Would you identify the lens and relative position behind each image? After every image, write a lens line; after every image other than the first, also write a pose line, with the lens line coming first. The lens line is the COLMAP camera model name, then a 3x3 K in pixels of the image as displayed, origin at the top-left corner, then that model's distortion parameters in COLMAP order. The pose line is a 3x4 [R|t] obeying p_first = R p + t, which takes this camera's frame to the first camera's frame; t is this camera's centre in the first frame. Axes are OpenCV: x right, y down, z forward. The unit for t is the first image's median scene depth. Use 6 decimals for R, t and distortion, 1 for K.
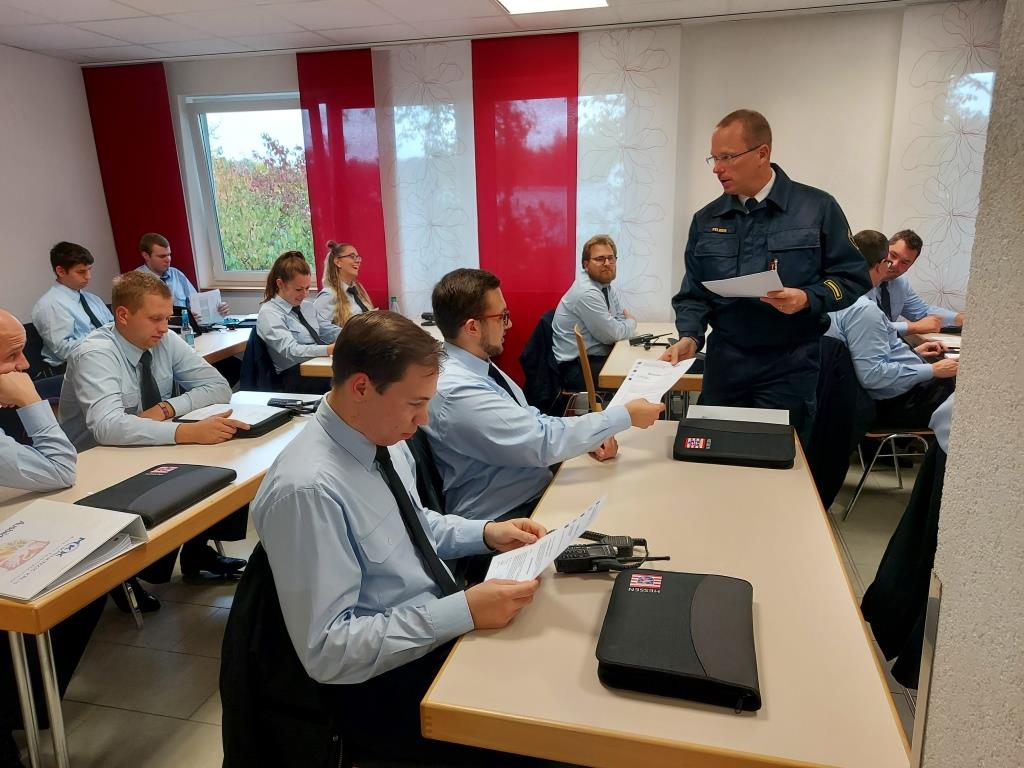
lens RADIAL K [[769.7, 0, 513.2], [0, 769.7, 391.1], [0, 0, 1]] dist [0.050639, 0.000858]
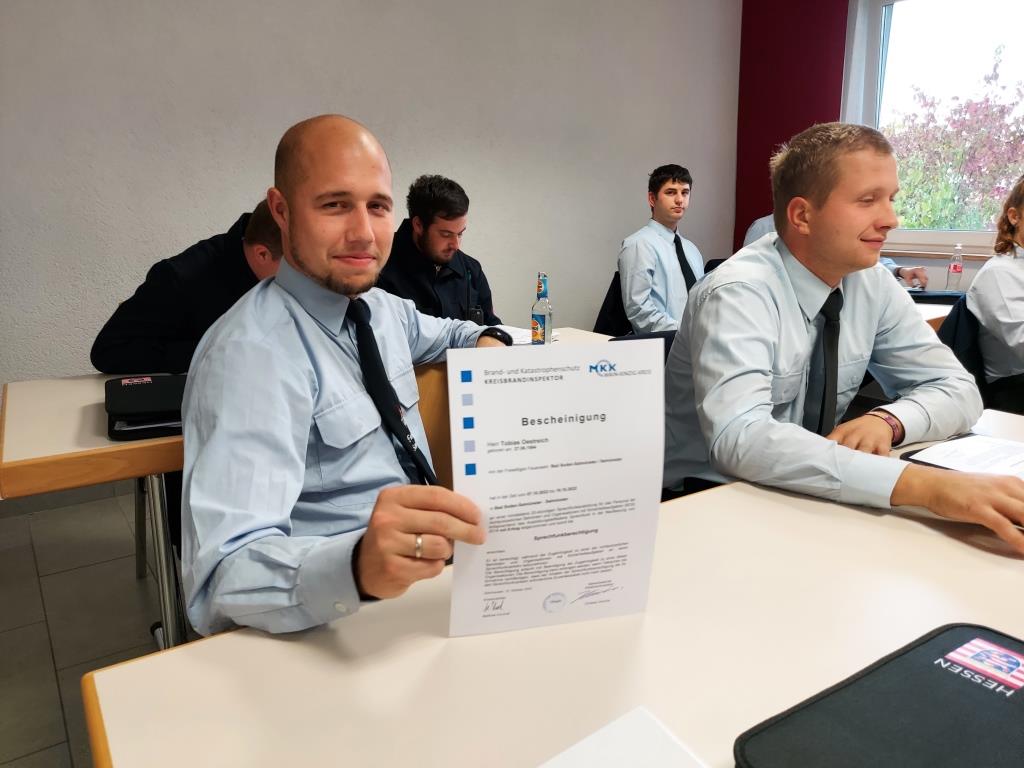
lens RADIAL K [[769.7, 0, 513.2], [0, 769.7, 391.1], [0, 0, 1]] dist [0.050639, 0.000858]
pose [[0.775996, 0.151845, -0.612187, -0.316314], [-0.161473, 0.986070, 0.039901, 0.018286], [0.609718, 0.067889, 0.789706, 0.501163]]
